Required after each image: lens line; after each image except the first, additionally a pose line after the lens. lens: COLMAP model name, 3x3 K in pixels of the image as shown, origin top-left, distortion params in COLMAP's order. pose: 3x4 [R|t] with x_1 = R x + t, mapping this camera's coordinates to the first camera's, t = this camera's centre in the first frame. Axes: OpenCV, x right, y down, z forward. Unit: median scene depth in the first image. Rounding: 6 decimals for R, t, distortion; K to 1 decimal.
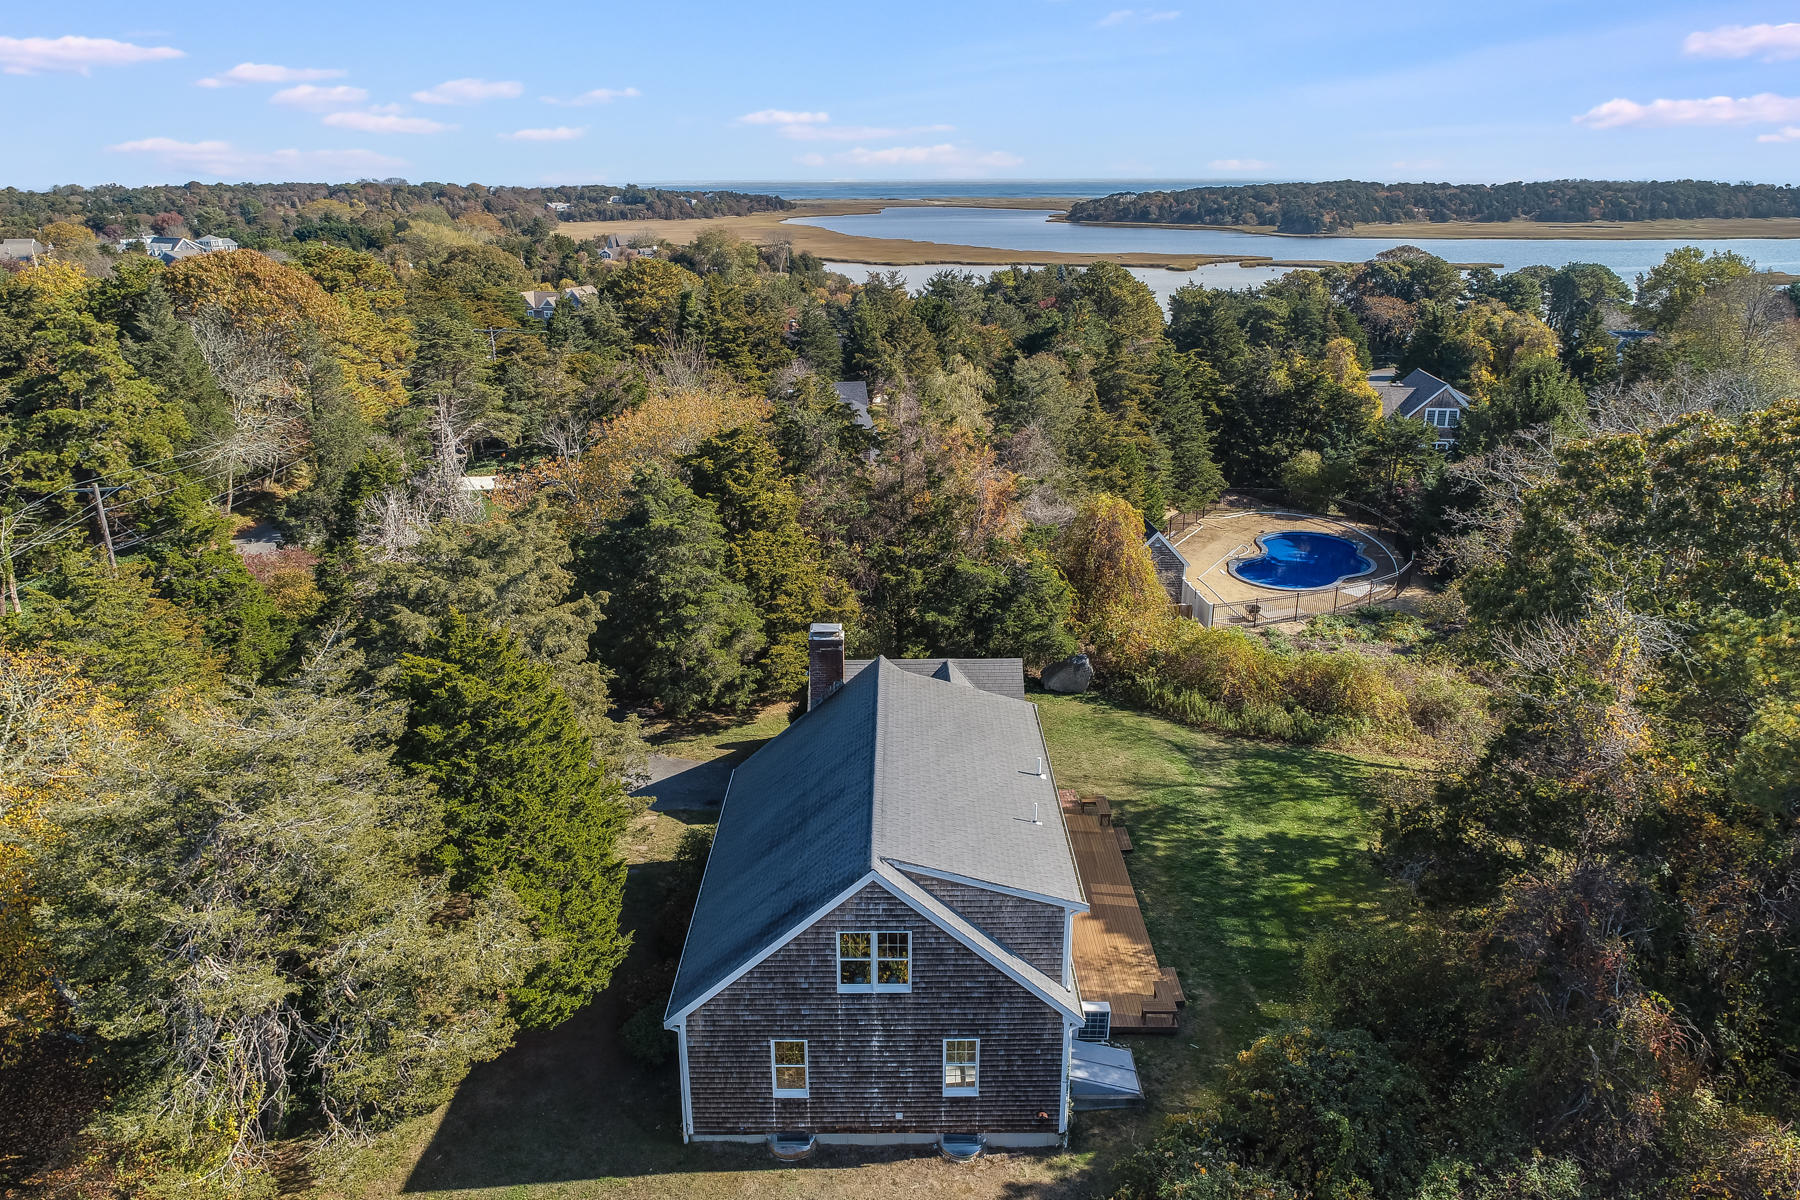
lens RADIAL K [[1224.5, 0, 907.1], [0, 1224.5, 597.8], [0, 0, 1]] dist [-0.001279, 0.002052]
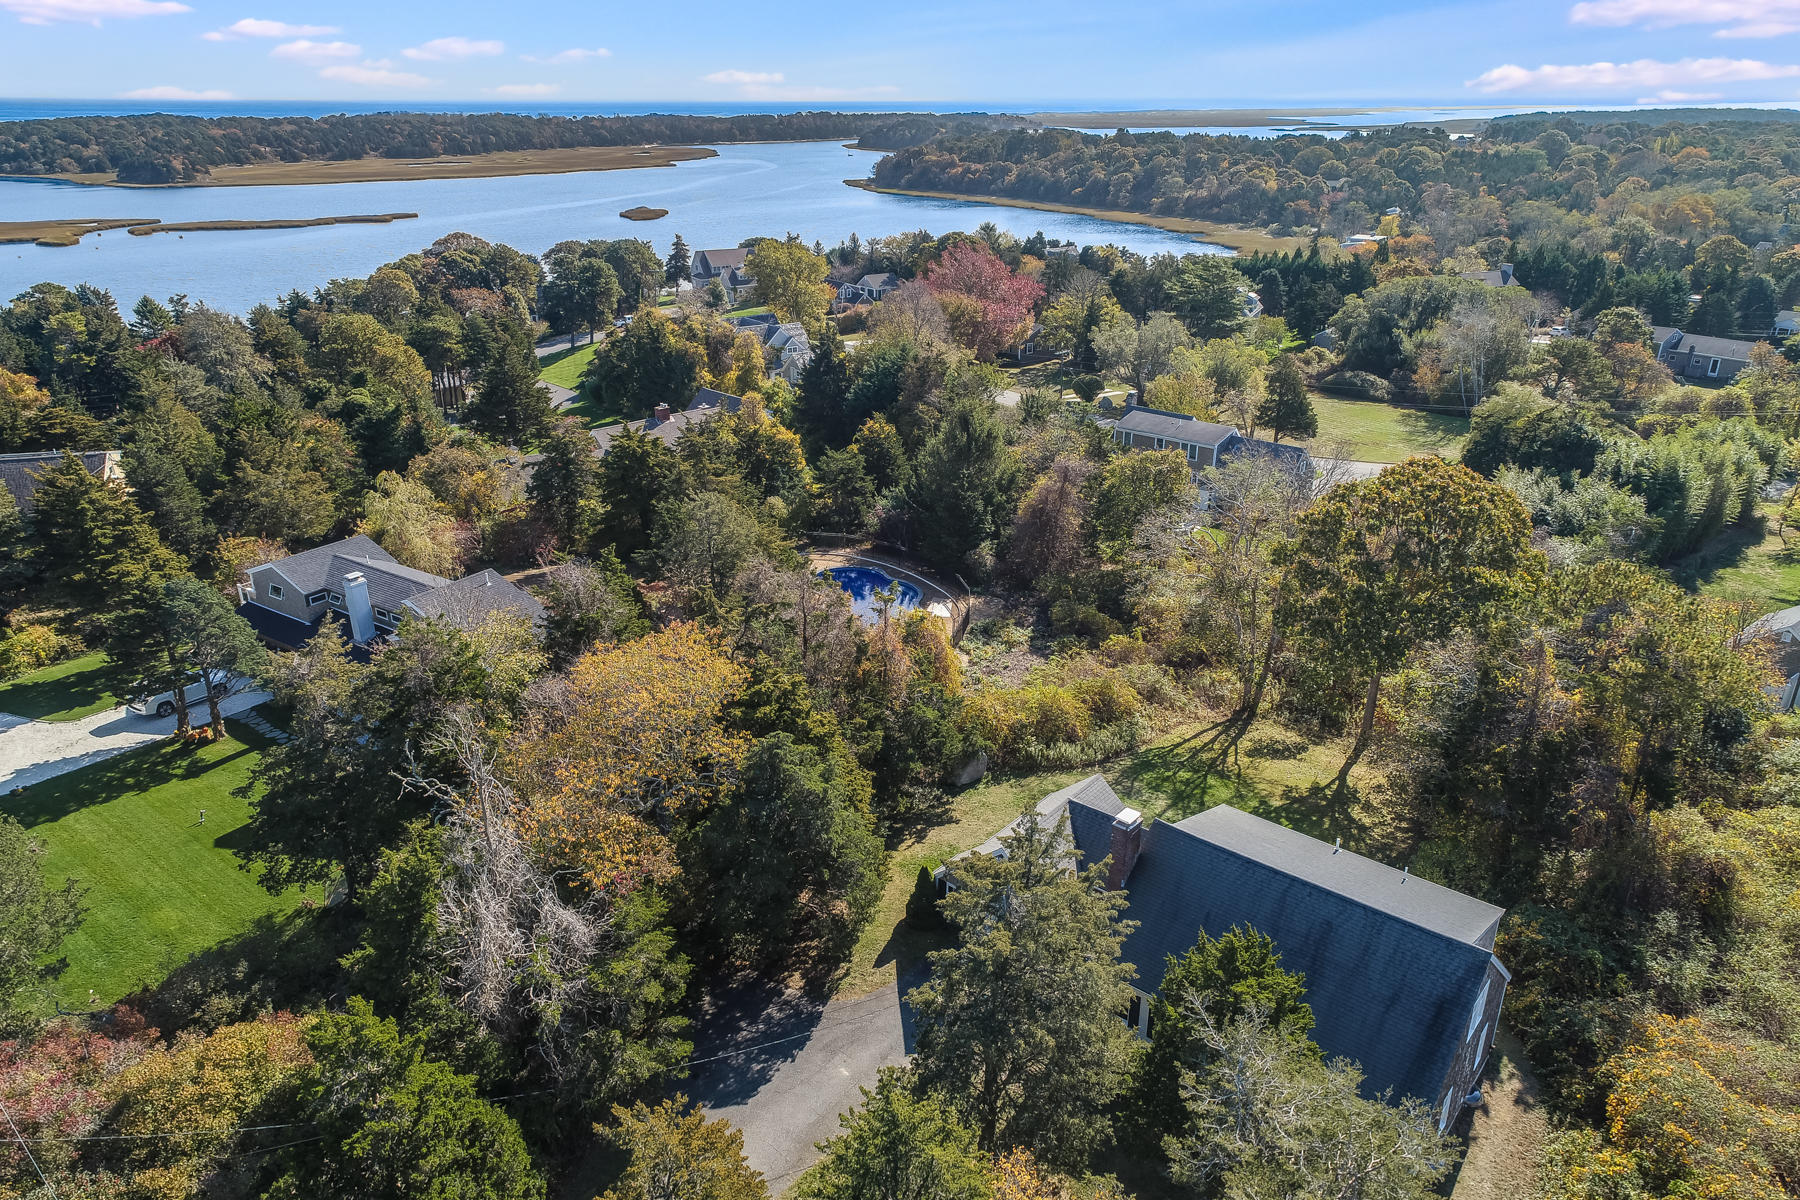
lens RADIAL K [[1221.7, 0, 906.1], [0, 1221.7, 600.0], [0, 0, 1]] dist [0.023944, 0.004056]
pose [[0.643857, -0.290200, 0.707978, -0.716032], [0.250110, 0.954278, 0.163701, -0.308040], [-0.723114, 0.071672, 0.687000, 0.224765]]
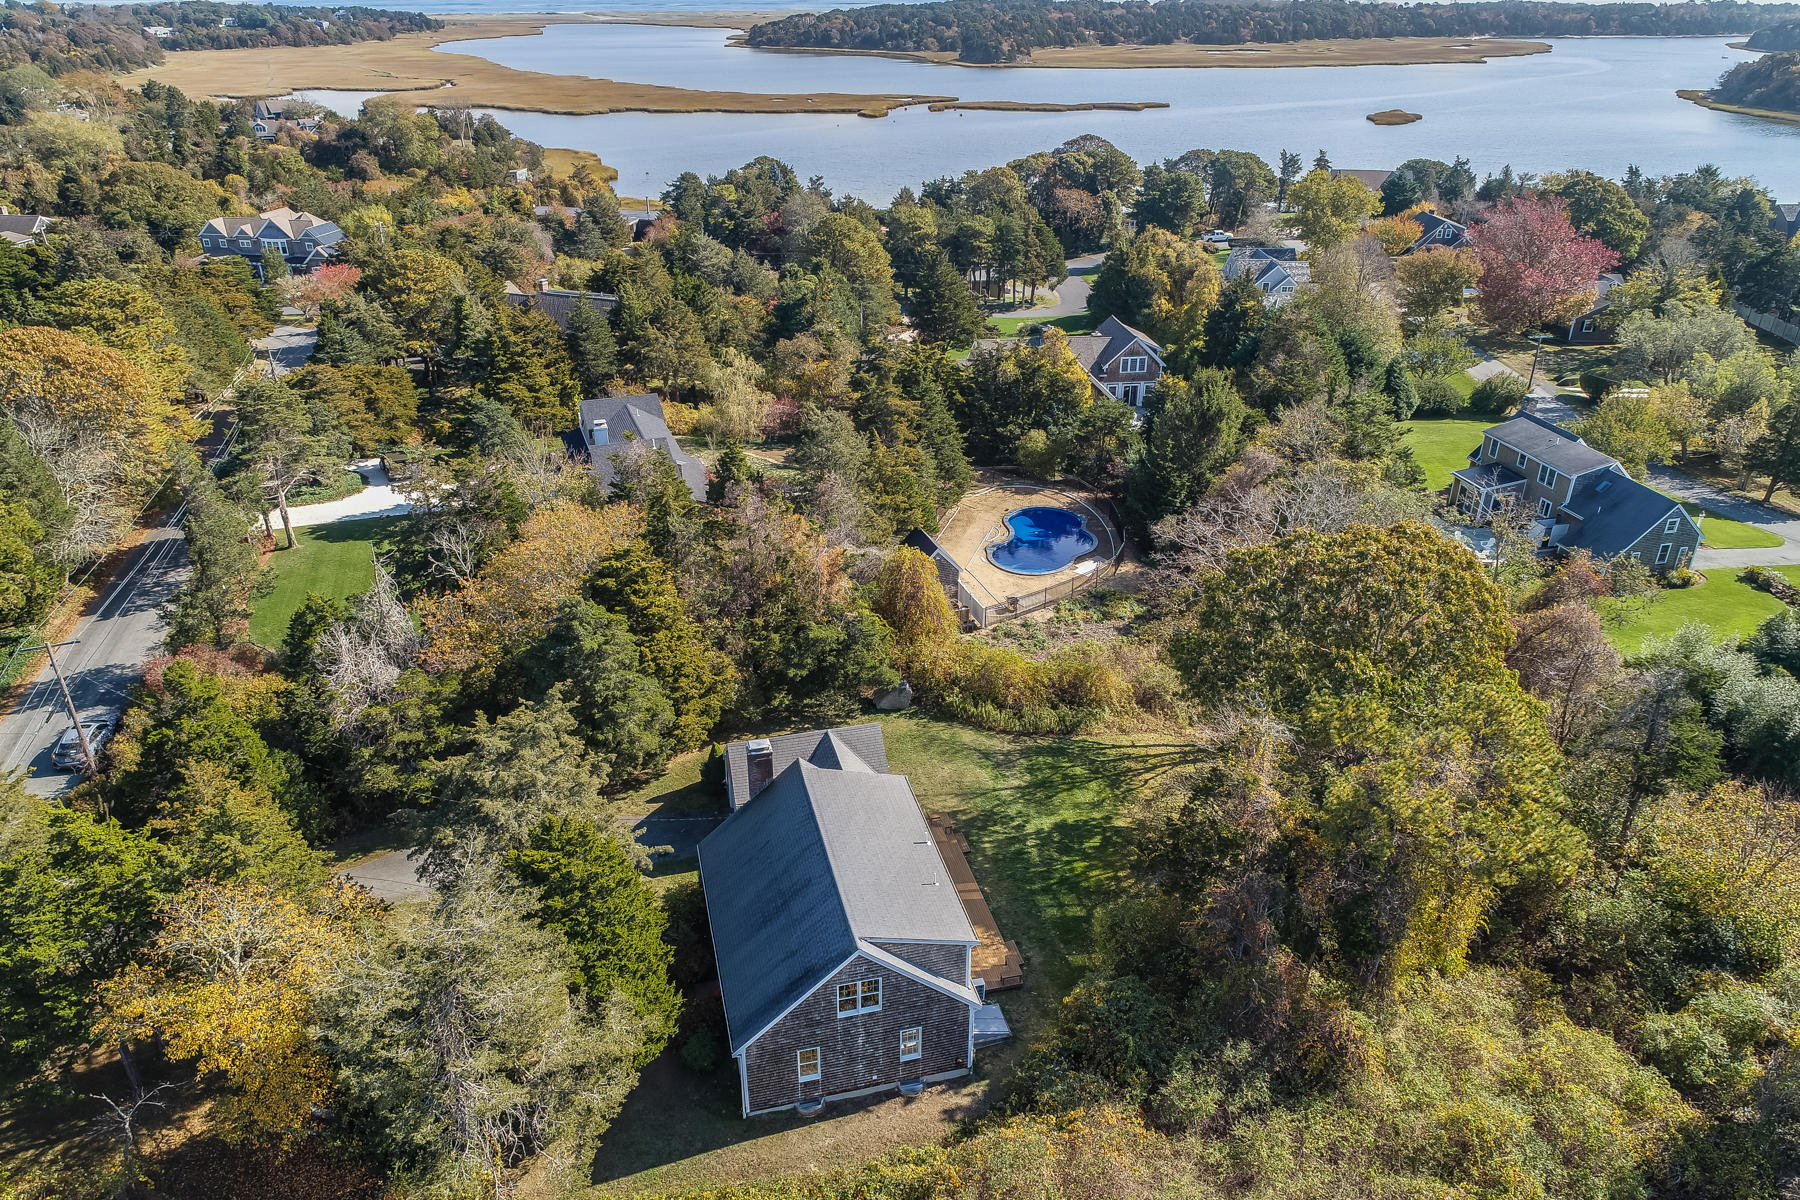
lens RADIAL K [[1231.1, 0, 908.4], [0, 1231.1, 599.0], [0, 0, 1]] dist [-0.001228, 0.001837]
pose [[0.969133, -0.106486, 0.222357, -0.140770], [0.074518, 0.986247, 0.147527, -0.241924], [-0.235008, -0.126403, 0.963739, -0.279808]]
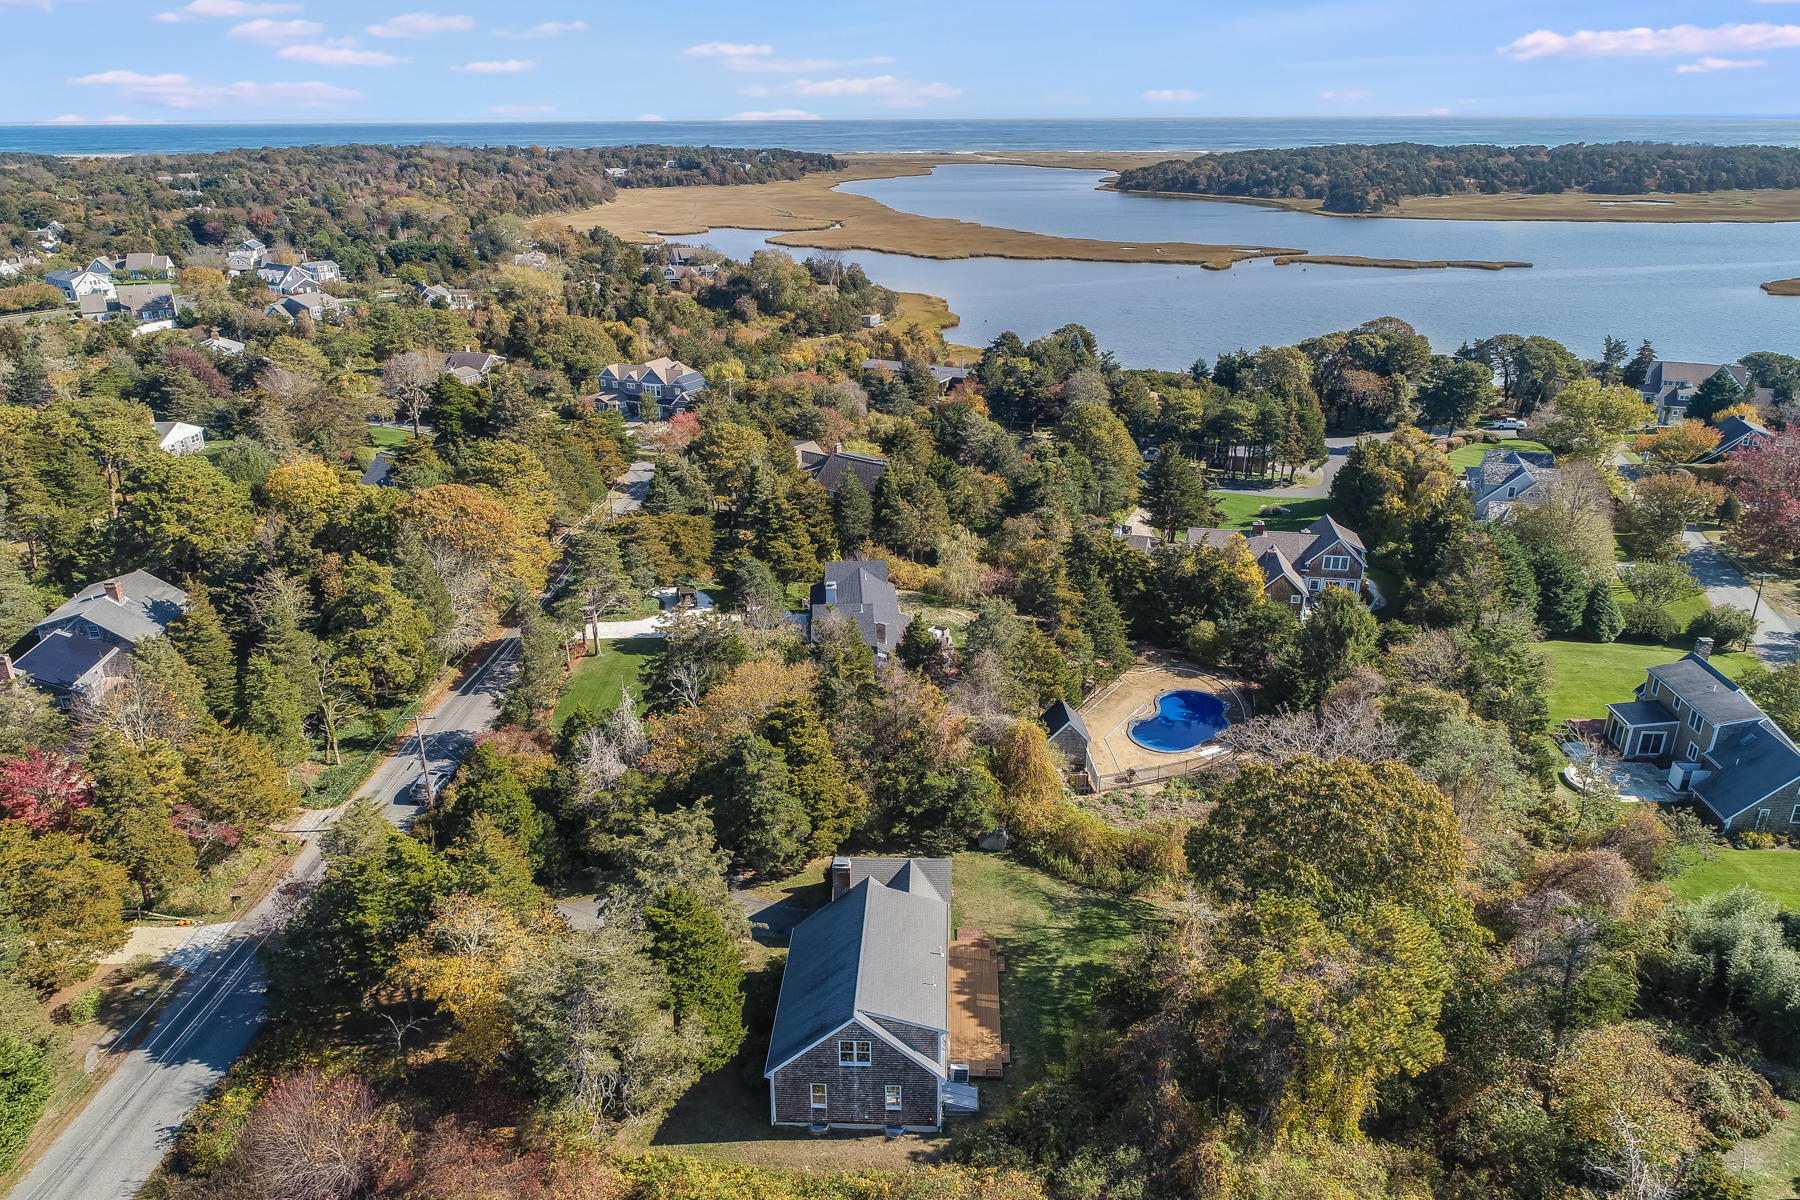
lens RADIAL K [[1231.1, 0, 908.4], [0, 1231.1, 599.0], [0, 0, 1]] dist [-0.001228, 0.001837]
pose [[0.999143, 0.017161, -0.037673, 0.075846], [-0.015285, 0.998655, 0.049543, -0.349855], [0.038472, -0.048925, 0.998061, -0.661468]]
